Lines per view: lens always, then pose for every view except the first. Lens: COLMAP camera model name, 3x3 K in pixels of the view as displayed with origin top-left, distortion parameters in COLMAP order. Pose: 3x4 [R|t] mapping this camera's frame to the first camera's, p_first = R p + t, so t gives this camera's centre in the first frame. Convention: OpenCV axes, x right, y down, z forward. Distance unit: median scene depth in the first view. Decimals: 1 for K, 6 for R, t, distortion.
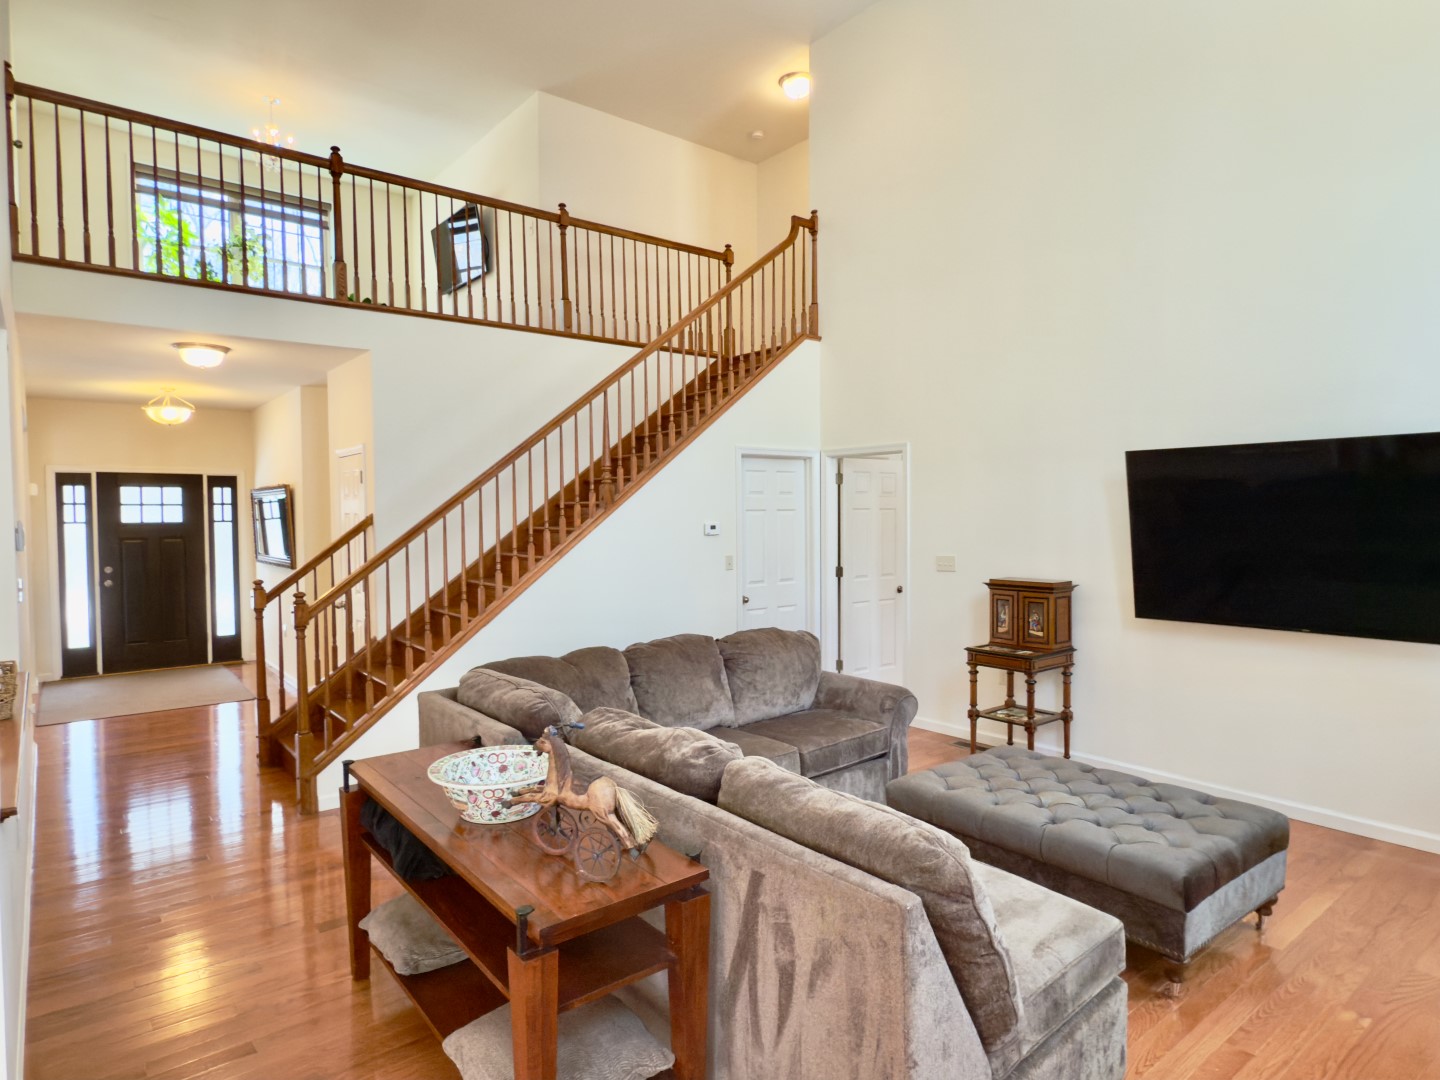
lens RADIAL K [[839.9, 0, 723.6], [0, 839.9, 554.9], [0, 0, 1]] dist [-0.000919, 0.000584]
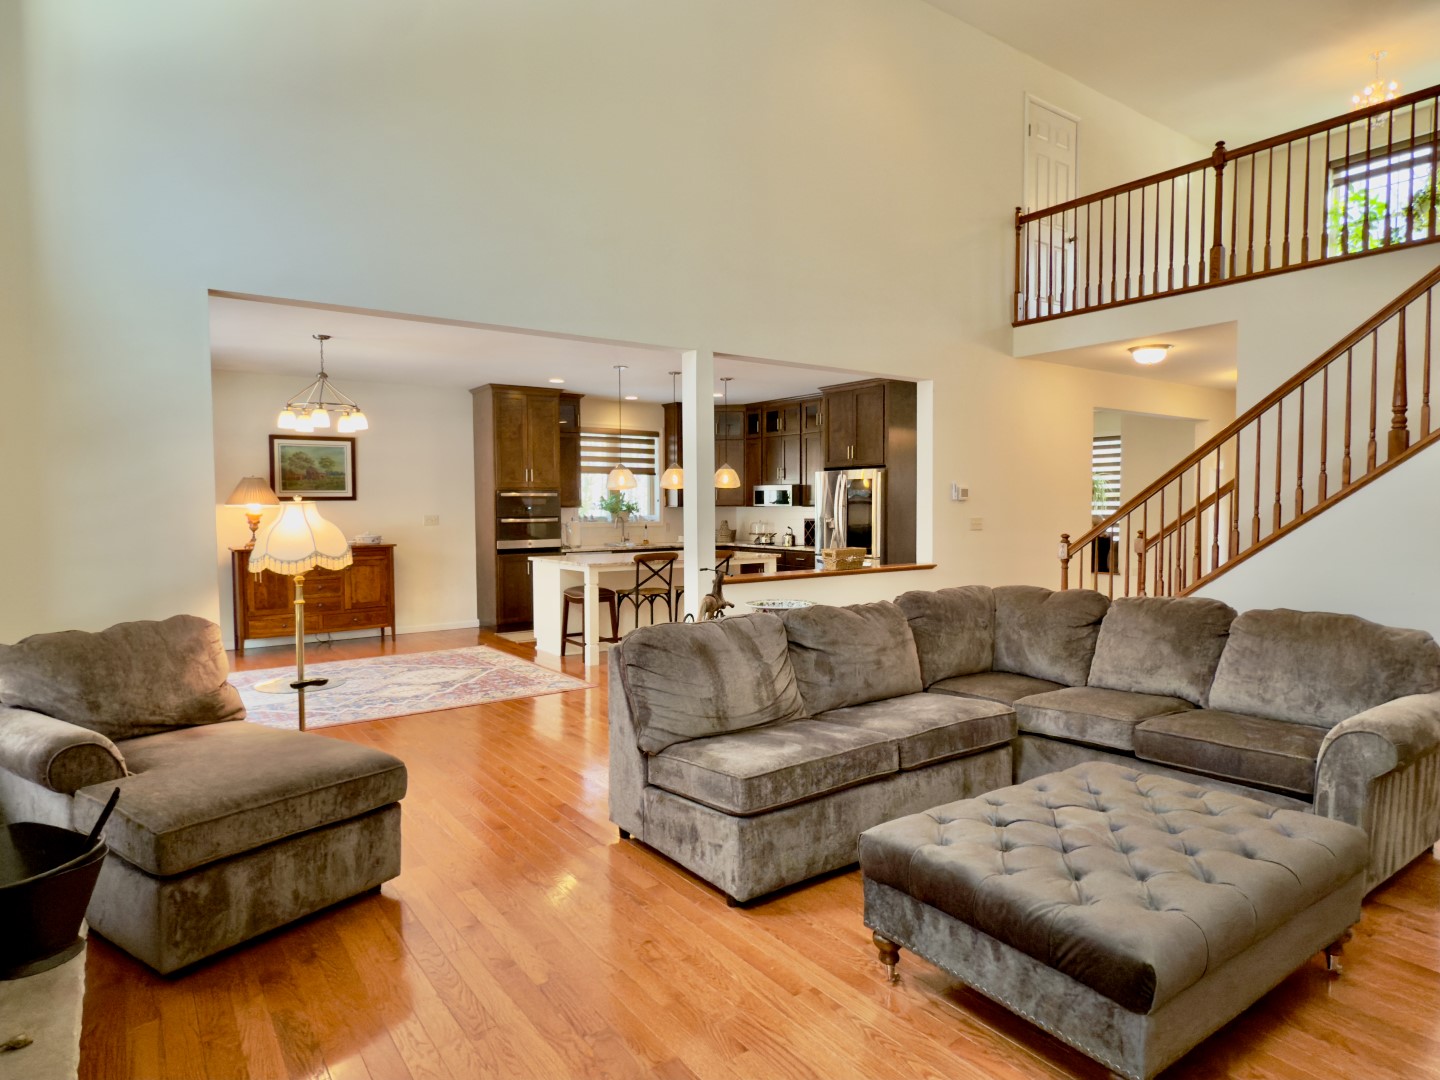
lens RADIAL K [[839.9, 0, 718.9], [0, 839.9, 537.6], [0, 0, 1]] dist [-0.000919, 0.000584]
pose [[-0.046648, 0.059624, -0.997130, 0.479149], [-0.046134, 0.997023, 0.061775, -0.003583], [0.997845, 0.048883, -0.043759, 0.274532]]
